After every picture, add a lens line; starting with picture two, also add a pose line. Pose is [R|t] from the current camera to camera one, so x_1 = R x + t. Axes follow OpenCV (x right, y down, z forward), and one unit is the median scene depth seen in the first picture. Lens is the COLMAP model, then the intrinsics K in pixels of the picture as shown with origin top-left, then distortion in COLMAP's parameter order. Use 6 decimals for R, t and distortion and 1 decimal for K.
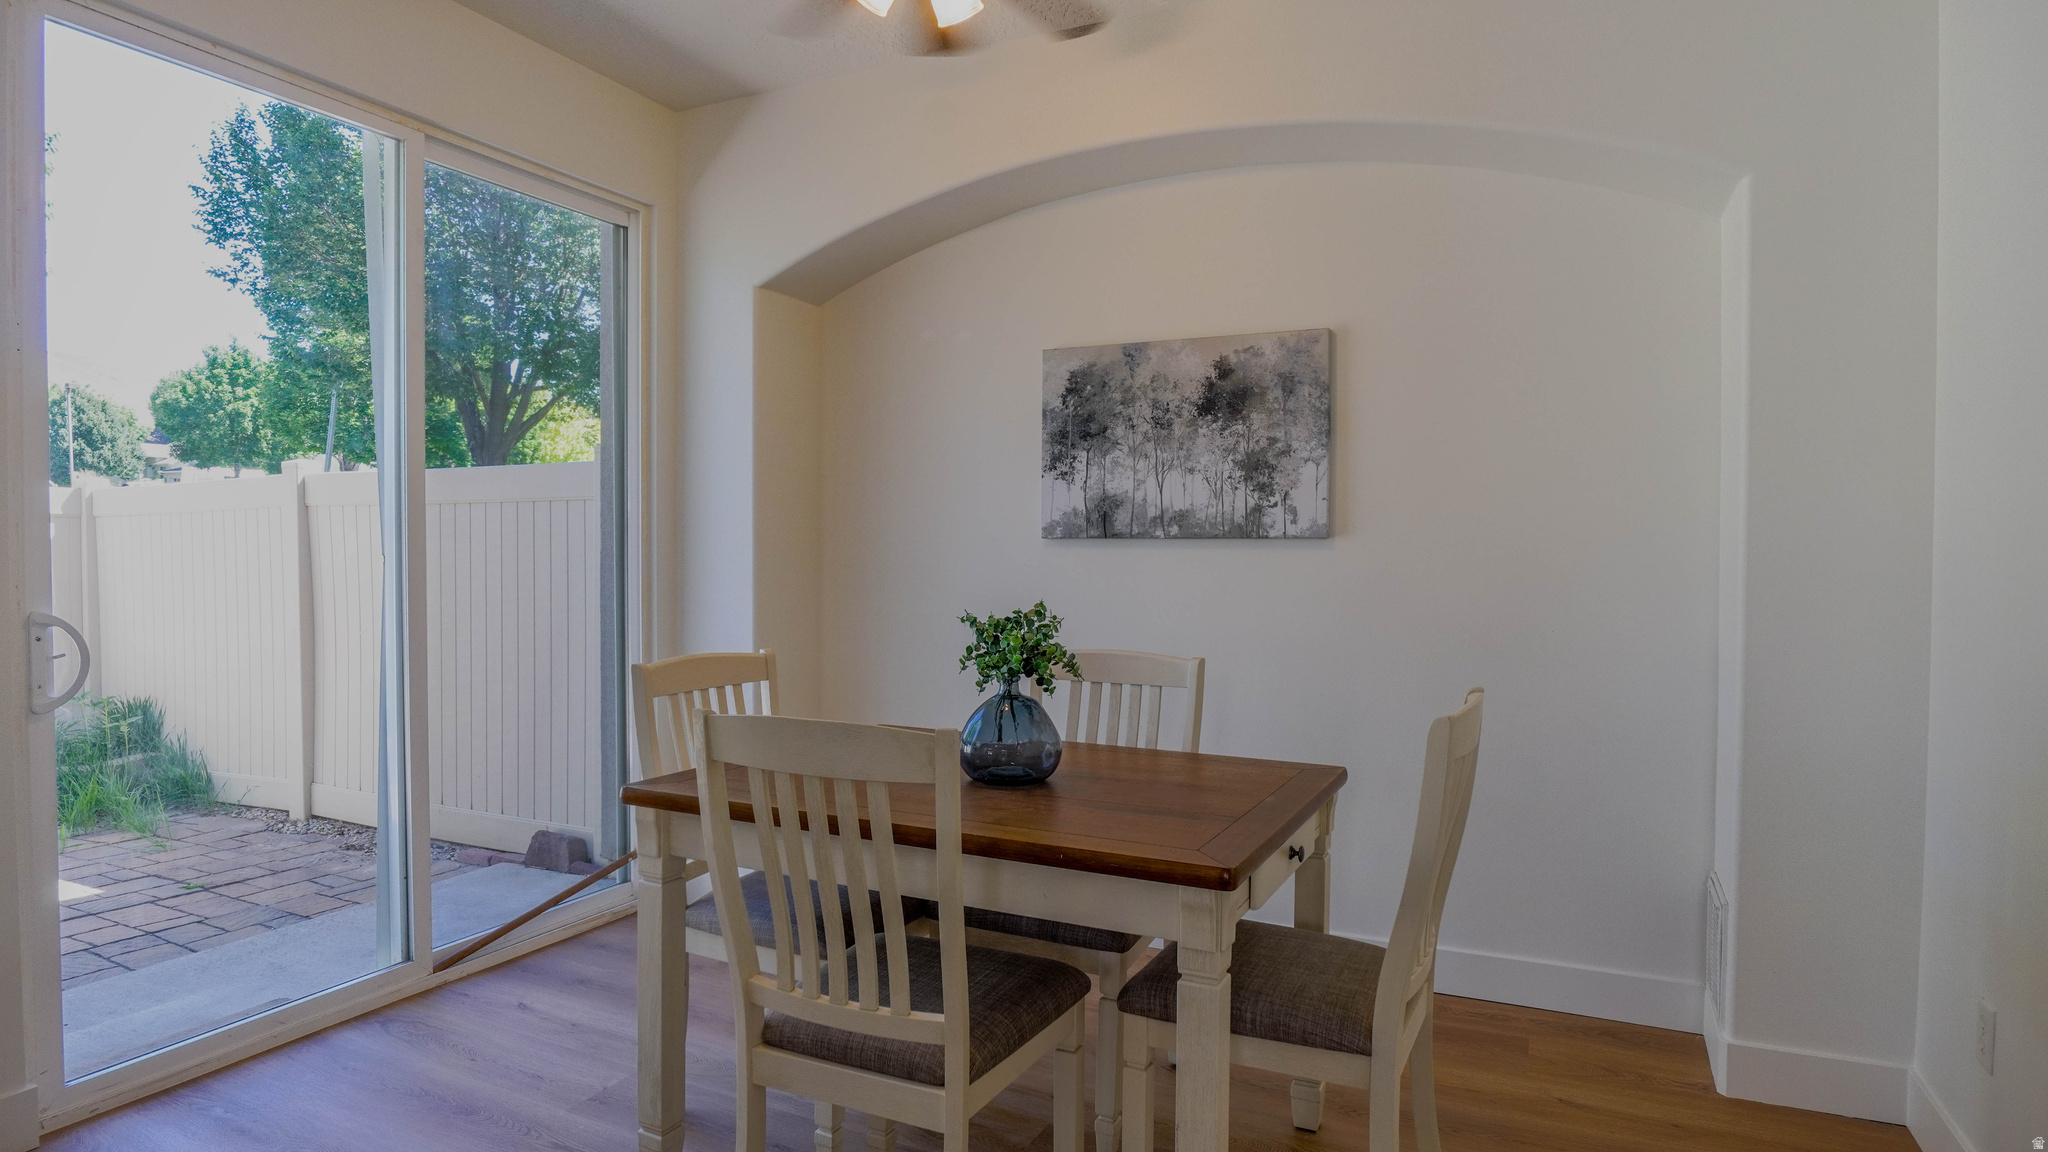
lens RADIAL K [[1148.6, 0, 1024.0], [0, 1148.6, 576.0], [0, 0, 1]] dist [-0.033889, 0.012035]
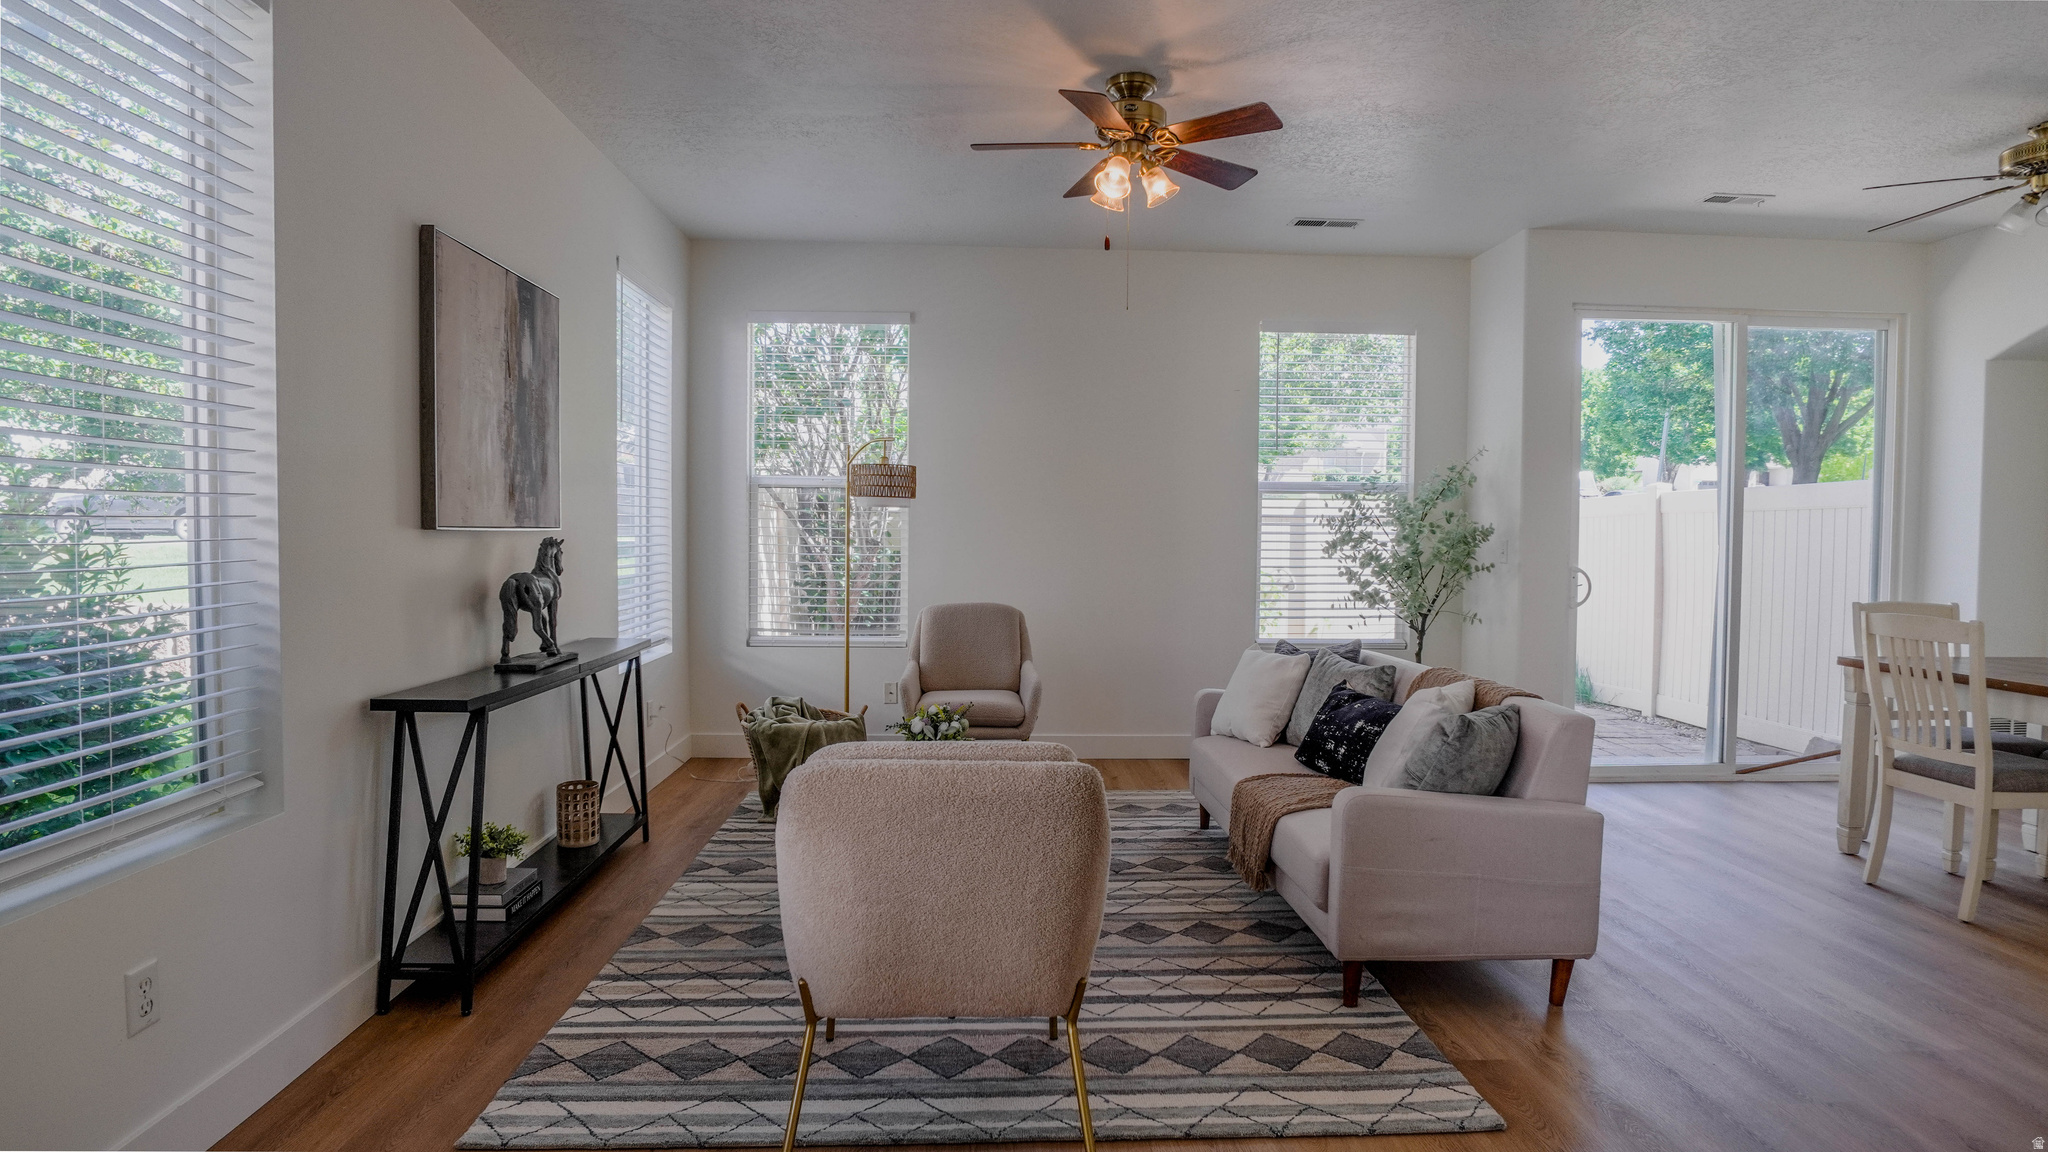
lens RADIAL K [[1104.9, 0, 1024.0], [0, 1104.9, 576.0], [0, 0, 1]] dist [-0.040431, 0.011182]
pose [[0.484093, 0.032564, -0.874410, 0.091695], [-0.025676, 0.999406, 0.023004, 0.004210], [0.874640, 0.011315, 0.484641, -0.175867]]
